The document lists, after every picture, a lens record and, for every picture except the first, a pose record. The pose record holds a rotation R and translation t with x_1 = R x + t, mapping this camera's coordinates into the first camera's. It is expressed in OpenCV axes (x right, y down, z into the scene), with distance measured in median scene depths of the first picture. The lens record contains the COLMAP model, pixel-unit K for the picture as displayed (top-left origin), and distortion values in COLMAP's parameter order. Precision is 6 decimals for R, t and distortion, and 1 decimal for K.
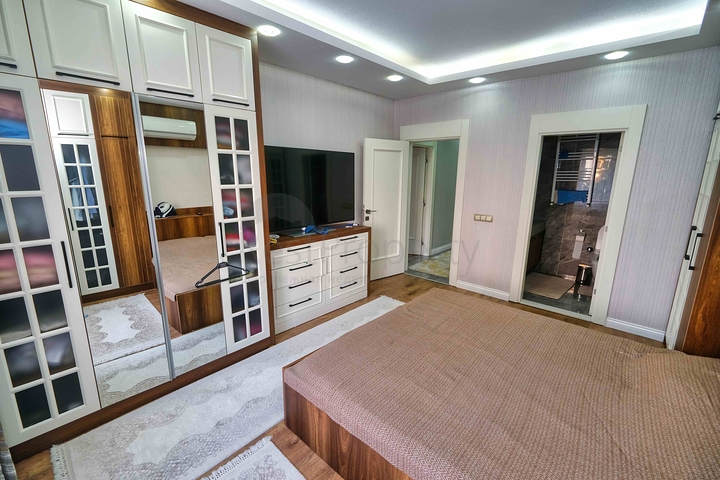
lens RADIAL K [[315.2, 0, 355.1], [0, 315.2, 237.9], [0, 0, 1]] dist [-0.006408, -0.000235]
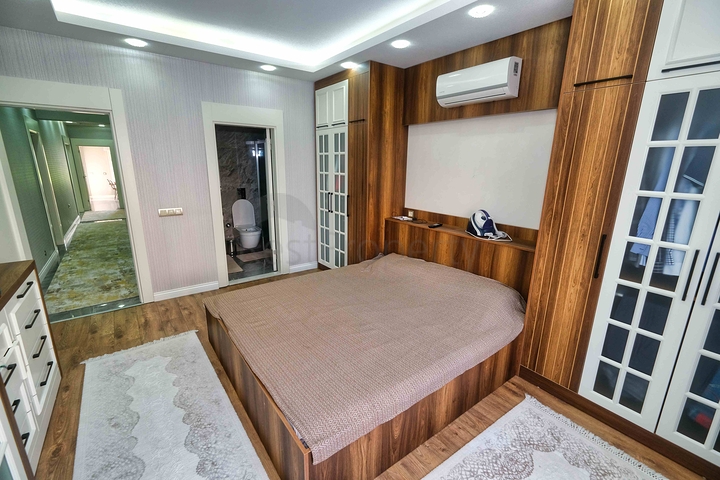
lens RADIAL K [[314.6, 0, 360.0], [0, 314.6, 240.0], [0, 0, 1]] dist [0.001421, 0.000210]
pose [[0.187136, -0.243521, 0.951671, -0.398522], [0.192660, 0.959069, 0.207529, -0.080550], [-0.963256, 0.144512, 0.226393, 0.355483]]
